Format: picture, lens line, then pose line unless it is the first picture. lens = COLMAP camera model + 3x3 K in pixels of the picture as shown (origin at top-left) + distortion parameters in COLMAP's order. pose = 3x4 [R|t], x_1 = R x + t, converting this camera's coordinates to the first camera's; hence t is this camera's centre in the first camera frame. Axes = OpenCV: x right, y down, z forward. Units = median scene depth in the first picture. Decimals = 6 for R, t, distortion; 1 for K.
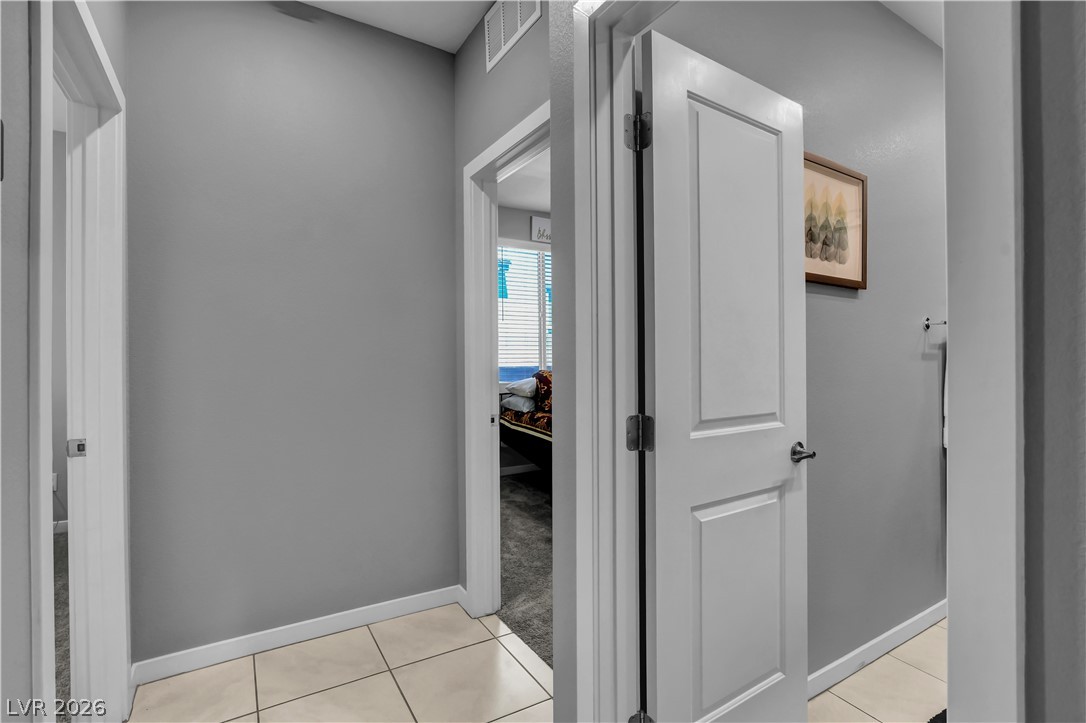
lens RADIAL K [[504.6, 0, 554.2], [0, 504.6, 357.4], [0, 0, 1]] dist [-0.027821, -0.000095]
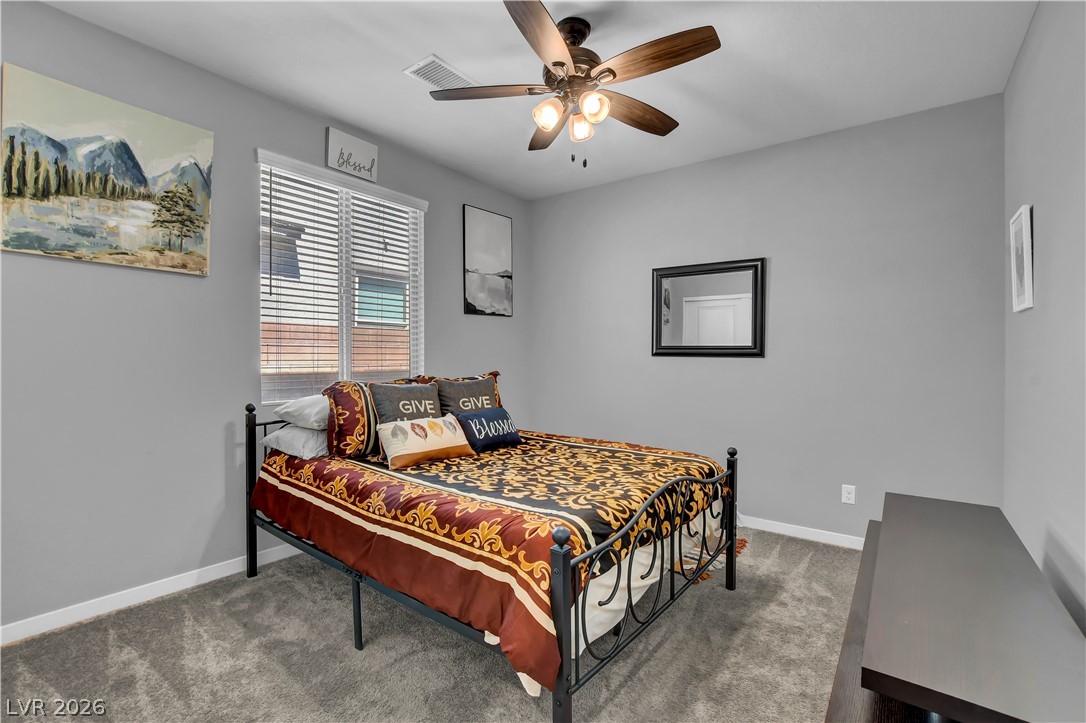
lens RADIAL K [[480.3, 0, 551.2], [0, 480.3, 354.4], [0, 0, 1]] dist [-0.034302, 0.003273]
pose [[0.931768, 0.009854, 0.362920, 0.001479], [-0.010131, 0.999948, -0.001140, -0.008098], [-0.362913, -0.002615, 0.931819, 0.407191]]
